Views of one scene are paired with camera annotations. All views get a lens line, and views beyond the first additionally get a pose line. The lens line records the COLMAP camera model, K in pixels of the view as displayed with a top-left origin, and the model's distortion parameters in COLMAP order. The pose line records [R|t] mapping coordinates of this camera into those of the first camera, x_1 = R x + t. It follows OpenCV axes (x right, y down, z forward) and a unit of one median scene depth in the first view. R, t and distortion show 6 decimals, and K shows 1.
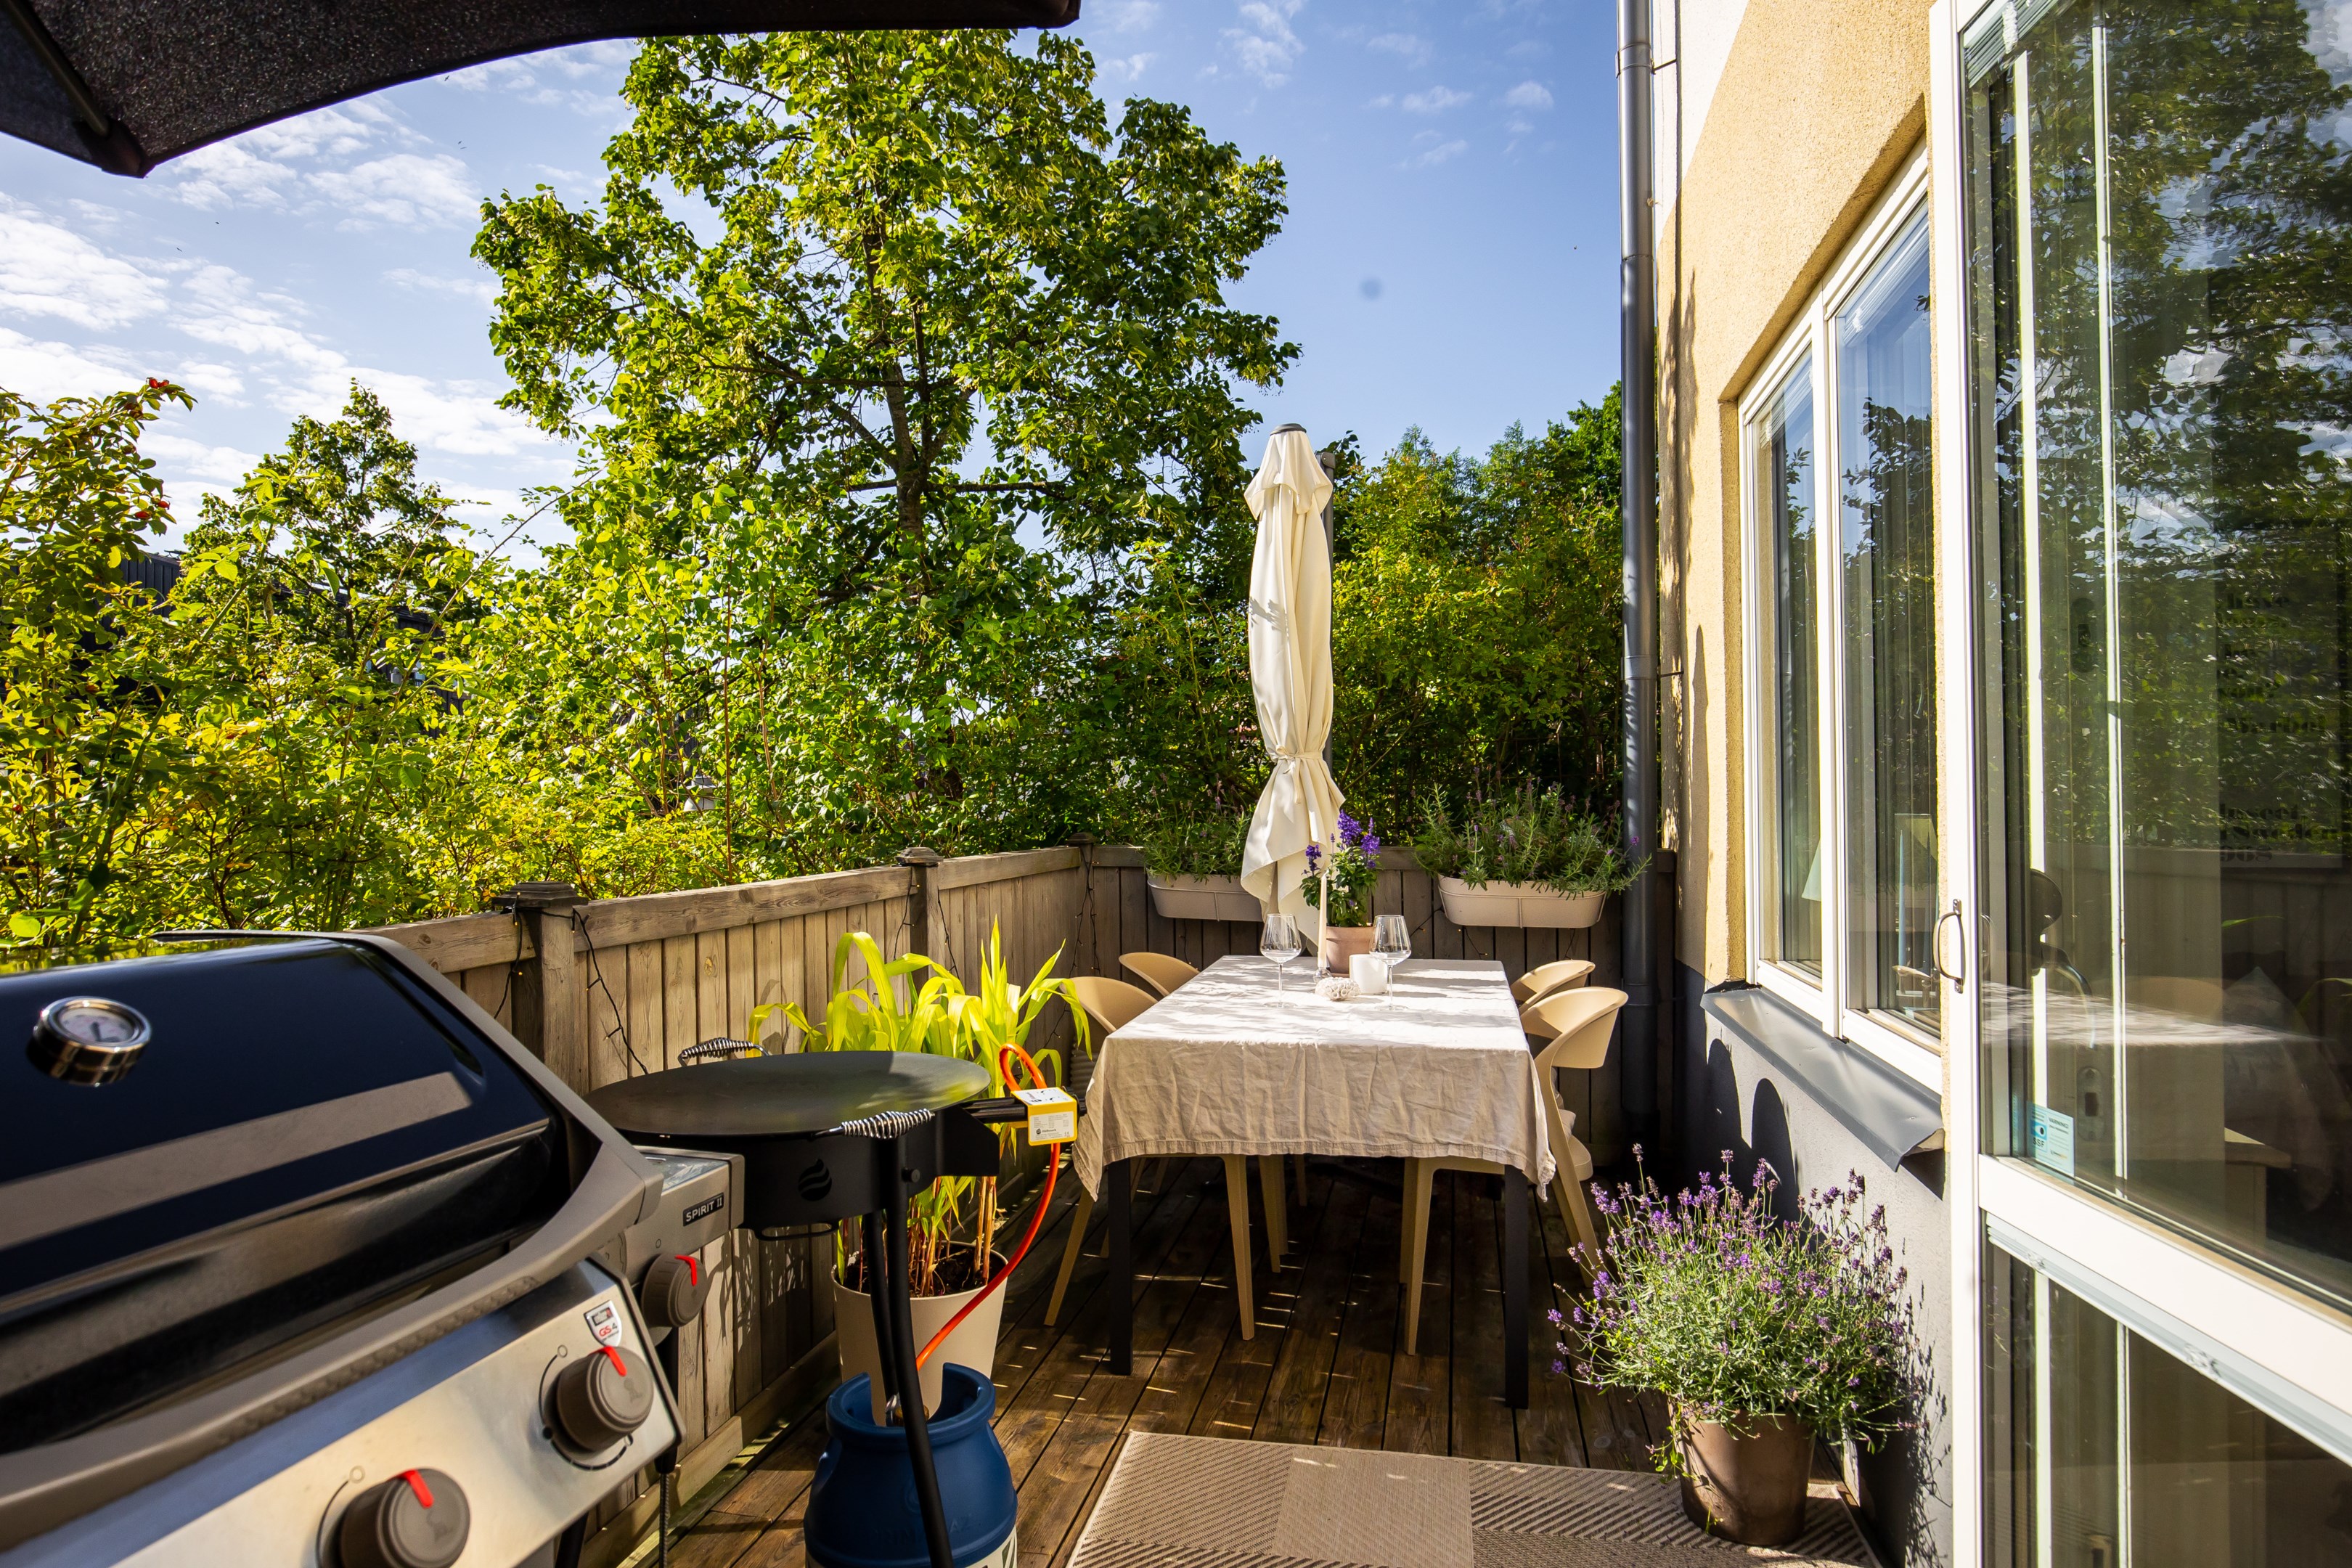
lens RADIAL K [[1313.7, 0, 1158.5], [0, 1313.7, 797.1], [0, 0, 1]] dist [0.003108, 0.000250]
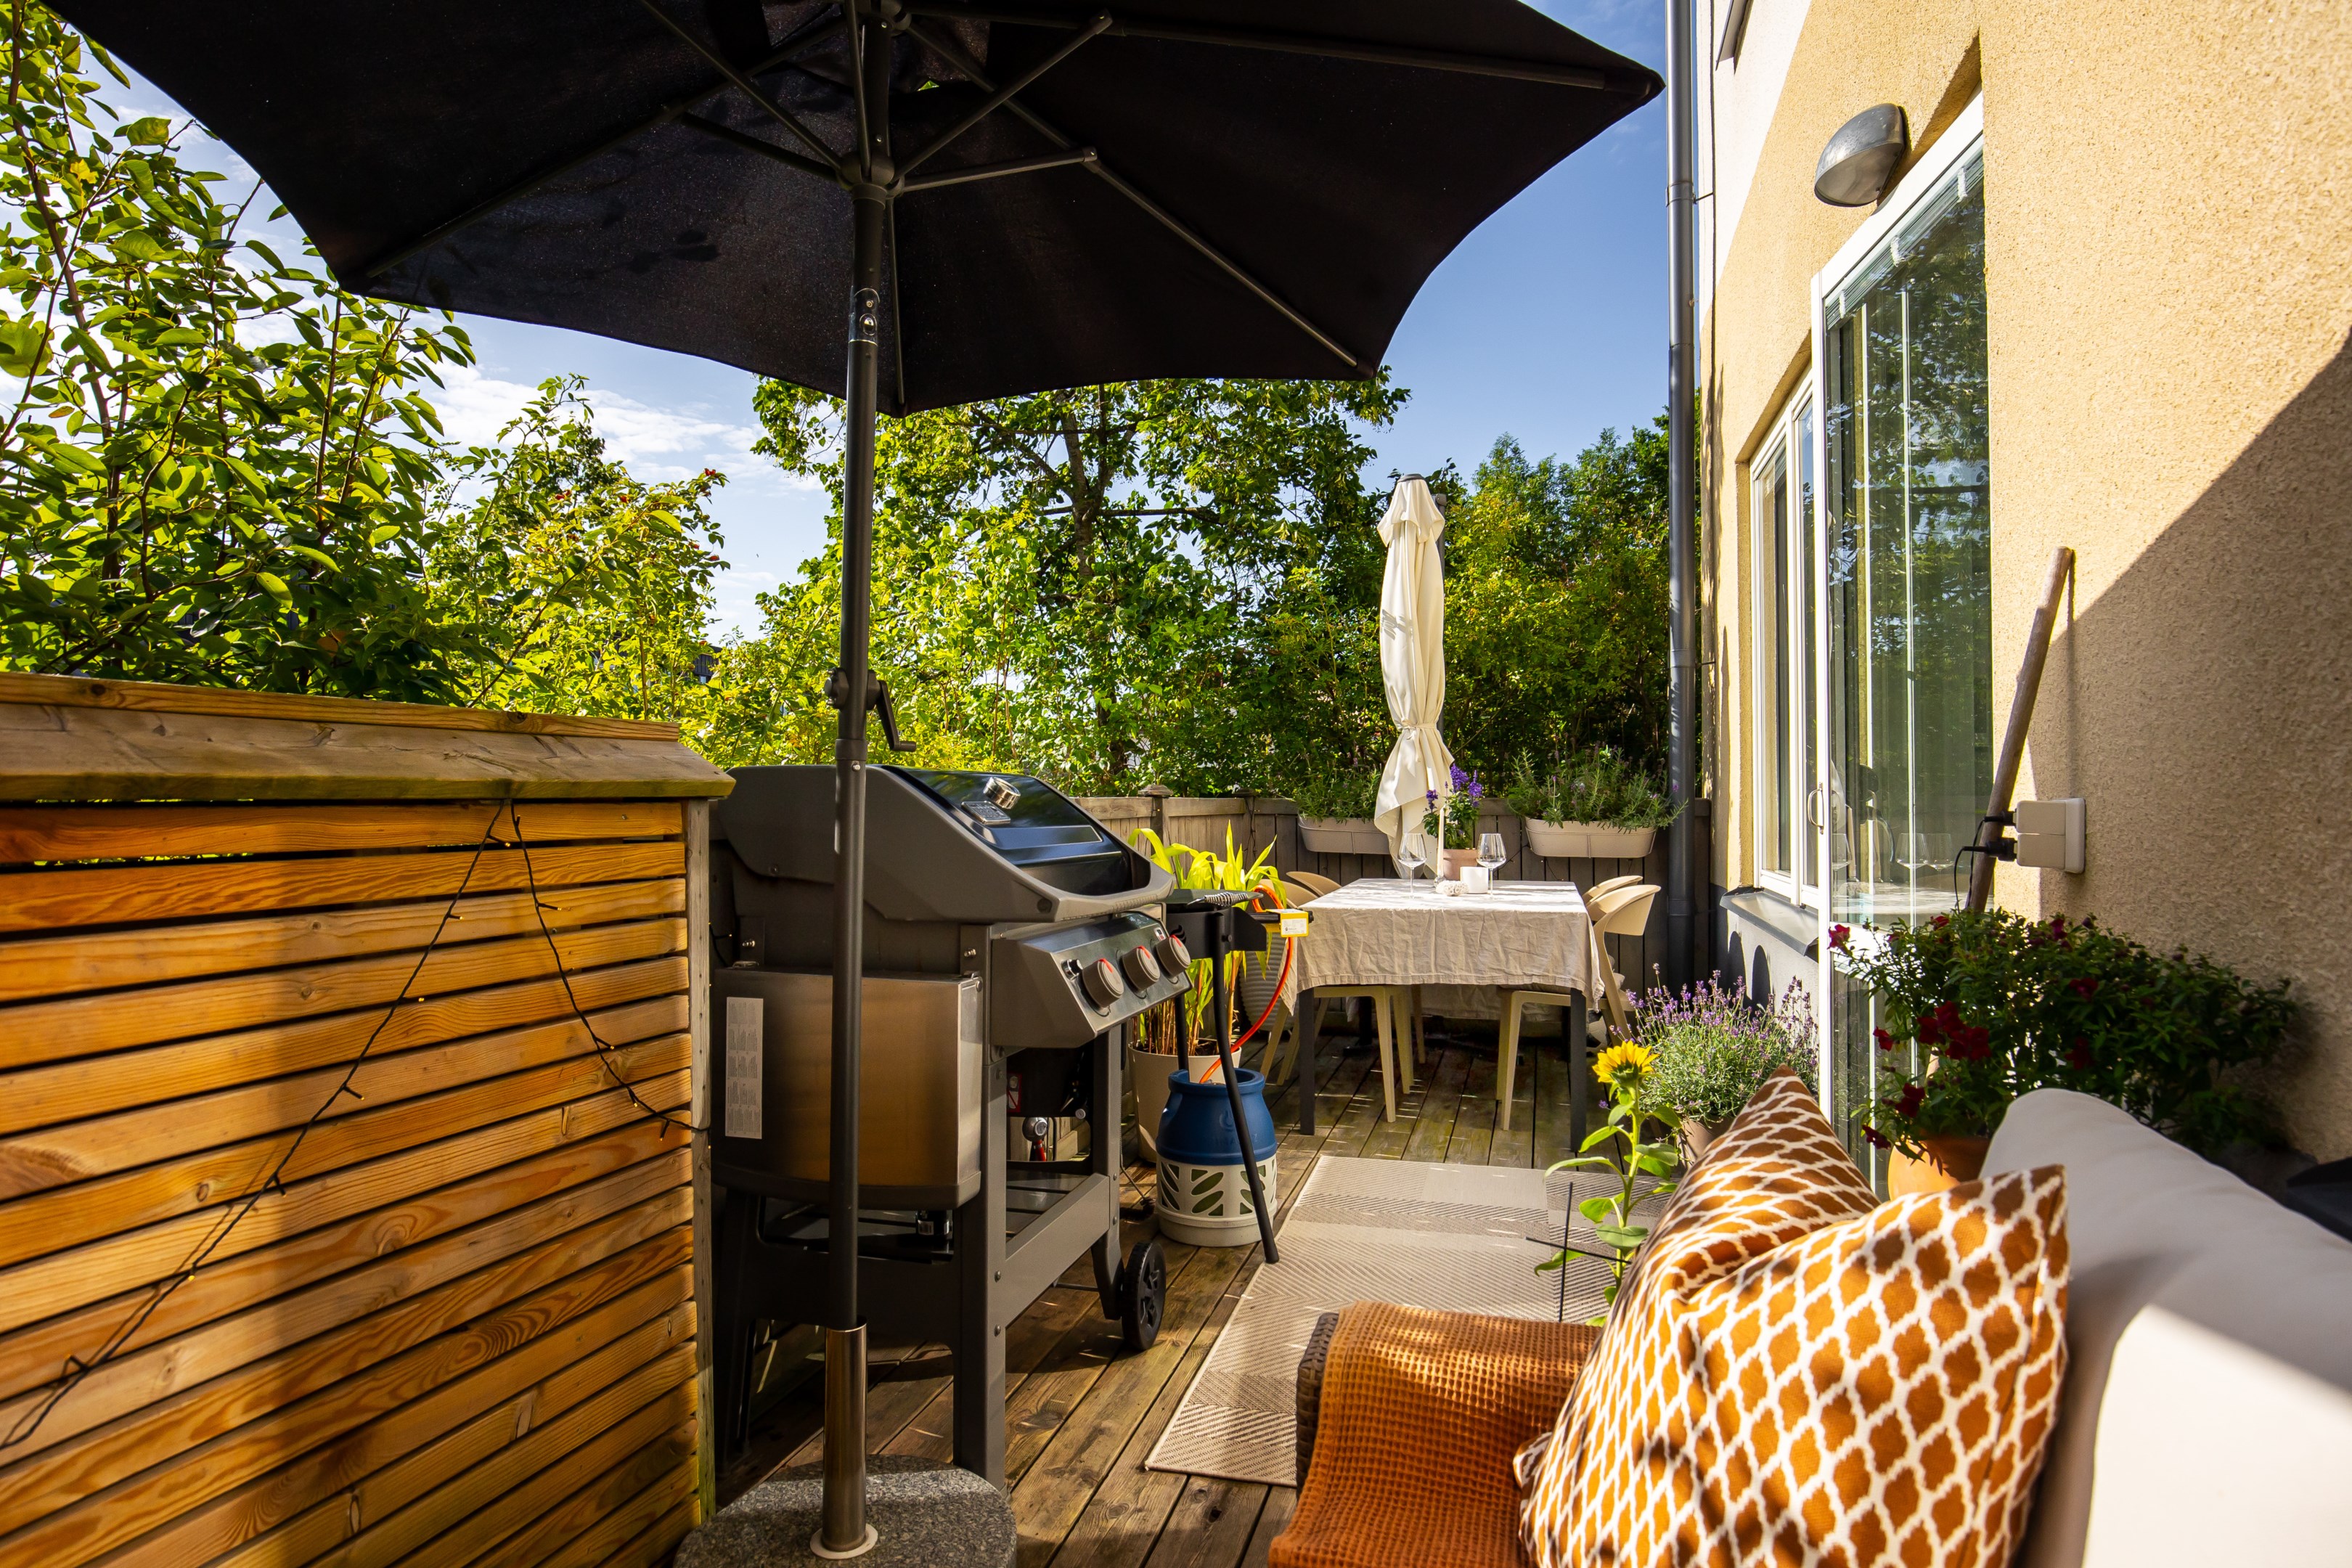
lens RADIAL K [[1306.1, 0, 1175.3], [0, 1306.1, 785.2], [0, 0, 1]] dist [0.006440, -0.000815]
pose [[0.998675, 0.004779, -0.051248, -0.070378], [-0.005189, 0.999956, -0.007871, 0.039880], [0.051208, 0.008127, 0.998655, -0.324286]]
